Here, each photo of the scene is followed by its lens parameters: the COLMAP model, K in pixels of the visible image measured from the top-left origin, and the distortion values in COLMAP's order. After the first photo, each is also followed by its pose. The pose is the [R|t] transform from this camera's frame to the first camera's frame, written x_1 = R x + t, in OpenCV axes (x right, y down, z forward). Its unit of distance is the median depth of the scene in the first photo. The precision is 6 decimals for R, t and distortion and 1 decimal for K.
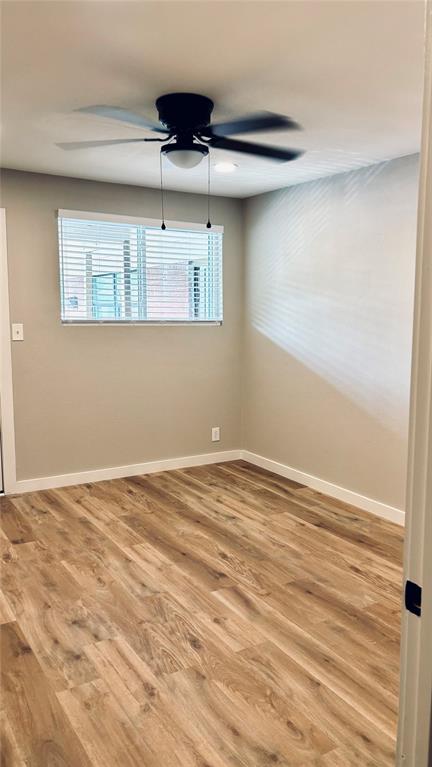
lens RADIAL K [[578.2, 0, 216.0], [0, 578.2, 383.5], [0, 0, 1]] dist [0.082995, -0.000431]
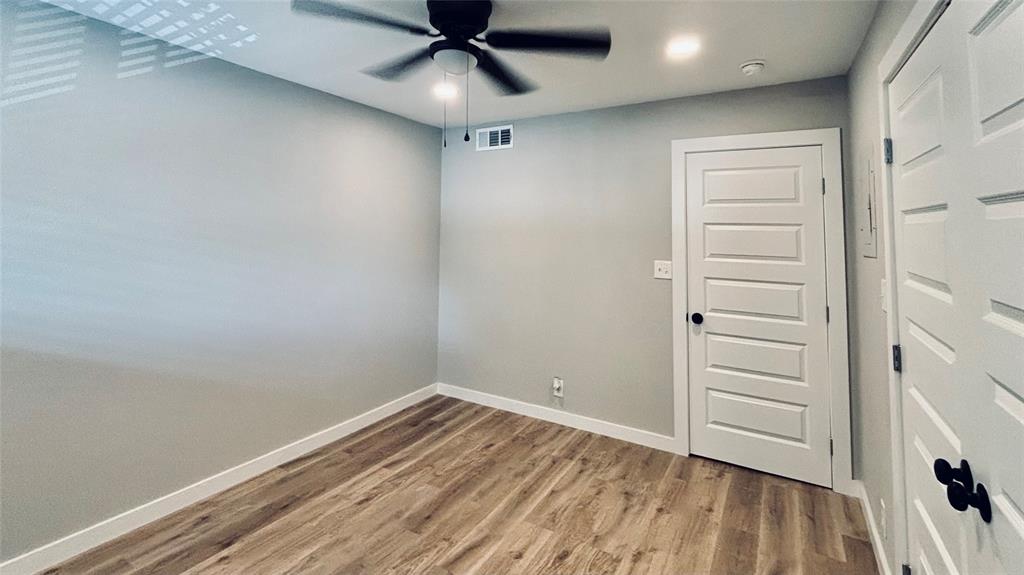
lens RADIAL K [[461.9, 0, 512.0], [0, 461.9, 287.5], [0, 0, 1]] dist [-0.002450, -0.000256]
pose [[-0.460572, -0.123843, 0.878941, -0.674918], [0.092069, 0.978212, 0.186075, -0.207885], [-0.882835, 0.166624, -0.439135, 1.366954]]
